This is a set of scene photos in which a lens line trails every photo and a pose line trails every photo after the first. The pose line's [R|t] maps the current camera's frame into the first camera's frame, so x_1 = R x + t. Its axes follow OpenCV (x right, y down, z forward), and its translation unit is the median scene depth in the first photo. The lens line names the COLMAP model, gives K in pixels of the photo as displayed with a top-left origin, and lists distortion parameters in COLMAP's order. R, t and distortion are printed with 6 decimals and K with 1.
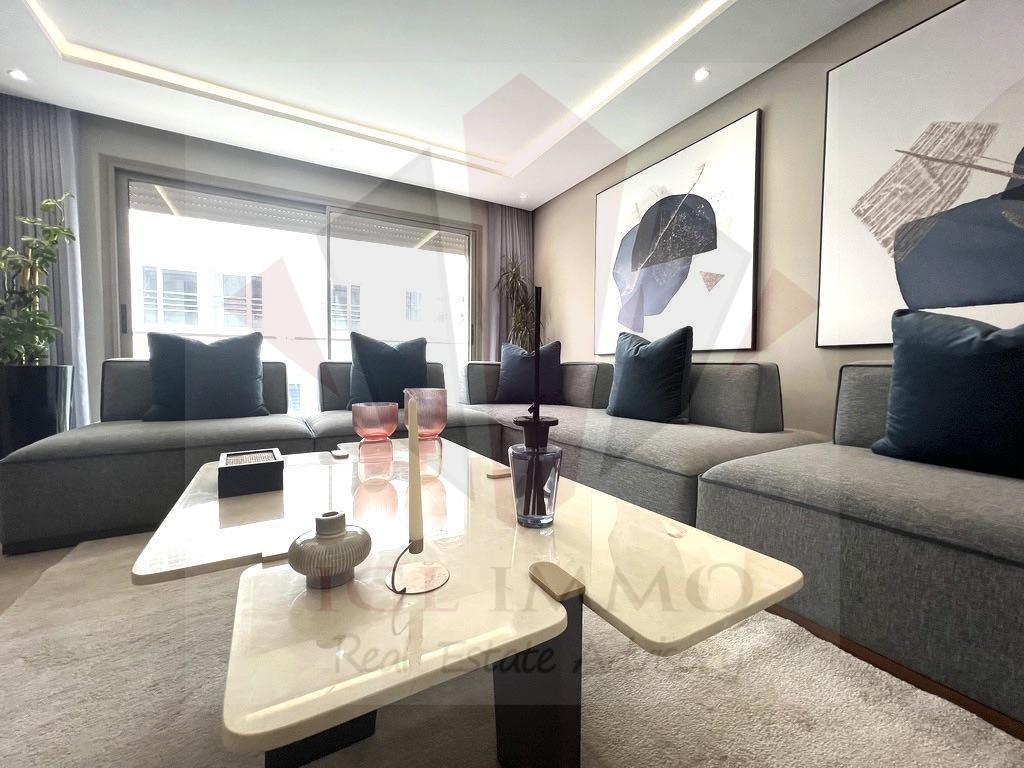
lens RADIAL K [[410.9, 0, 512.1], [0, 410.9, 384.4], [0, 0, 1]] dist [-0.000384, 0.000076]
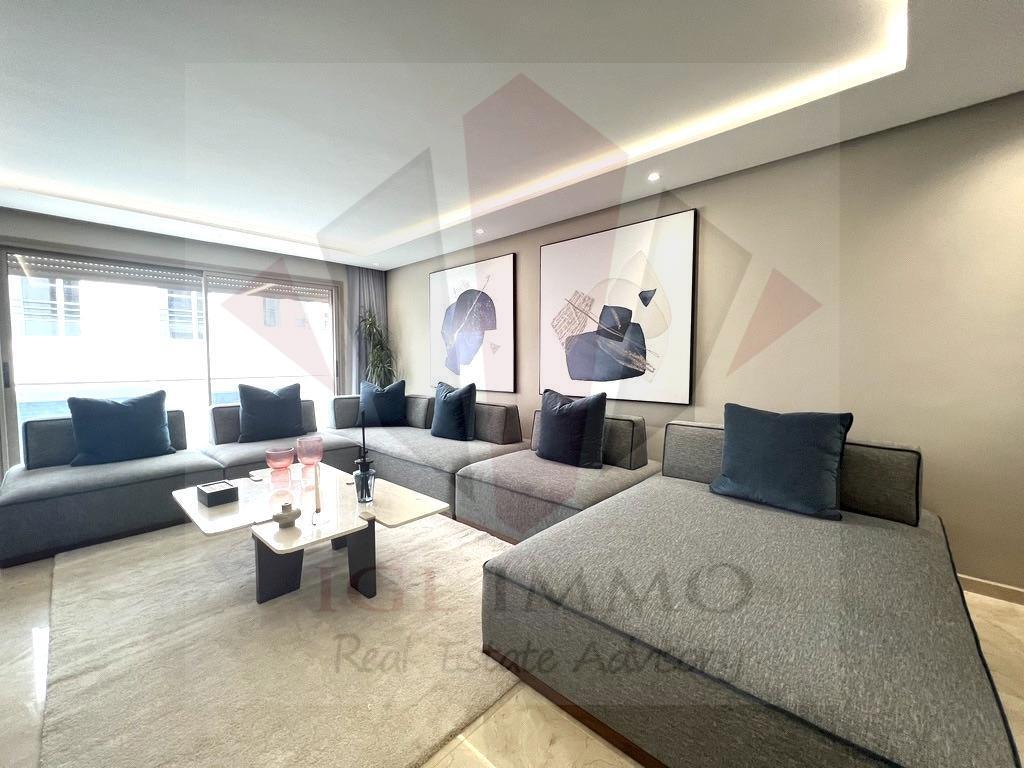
lens RADIAL K [[410.2, 0, 513.1], [0, 410.2, 384.4], [0, 0, 1]] dist [0.001398, 0.000354]
pose [[0.953963, -0.027342, 0.298675, 0.073485], [0.021306, 0.999498, 0.023448, -0.164860], [-0.299167, -0.016005, 0.954067, -0.653268]]
